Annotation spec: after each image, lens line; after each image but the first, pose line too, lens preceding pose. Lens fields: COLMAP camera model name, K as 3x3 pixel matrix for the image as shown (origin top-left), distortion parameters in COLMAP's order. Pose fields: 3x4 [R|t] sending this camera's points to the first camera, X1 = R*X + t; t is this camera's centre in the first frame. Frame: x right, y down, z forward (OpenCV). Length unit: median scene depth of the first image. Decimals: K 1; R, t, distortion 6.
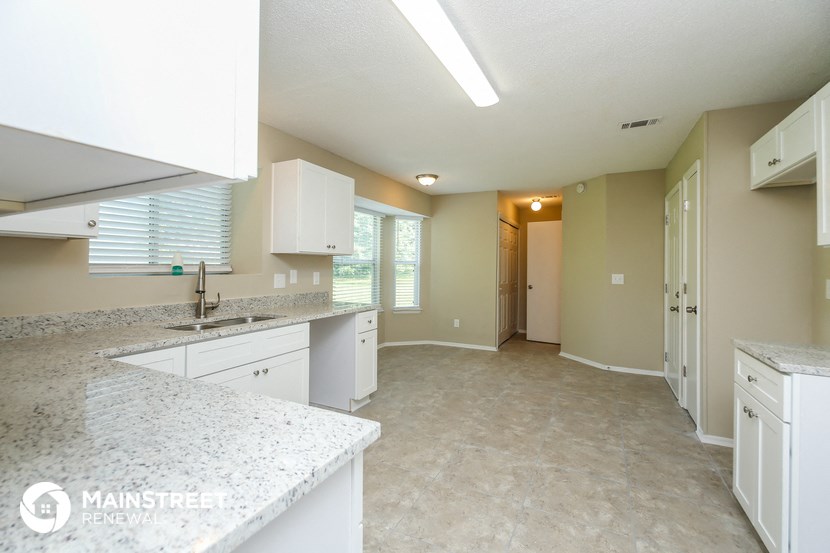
lens RADIAL K [[388.6, 0, 401.0], [0, 388.6, 263.4], [0, 0, 1]] dist [0.032658, 0.000147]
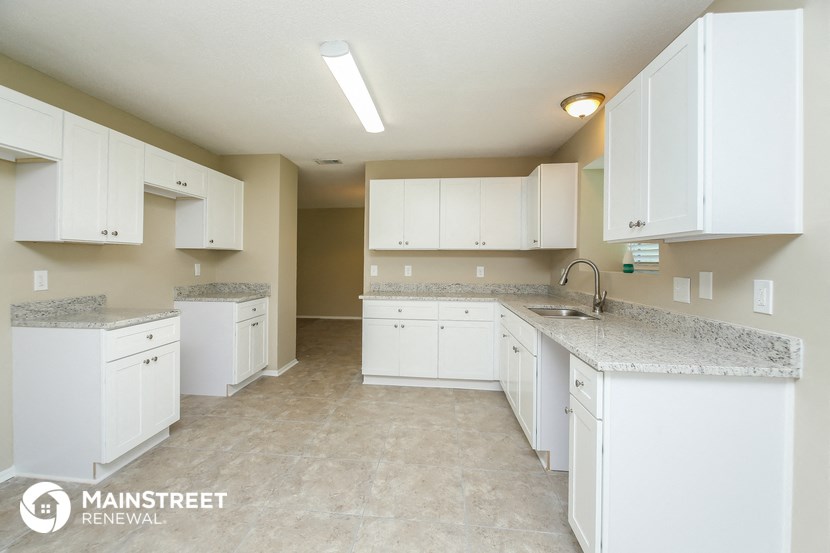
lens RADIAL K [[388.6, 0, 401.0], [0, 388.6, 263.4], [0, 0, 1]] dist [0.032658, 0.000147]
pose [[-0.931323, -0.008351, -0.364098, 0.361115], [-0.007878, 0.999965, -0.002785, 0.013442], [0.364109, 0.000275, -0.931356, 1.726358]]
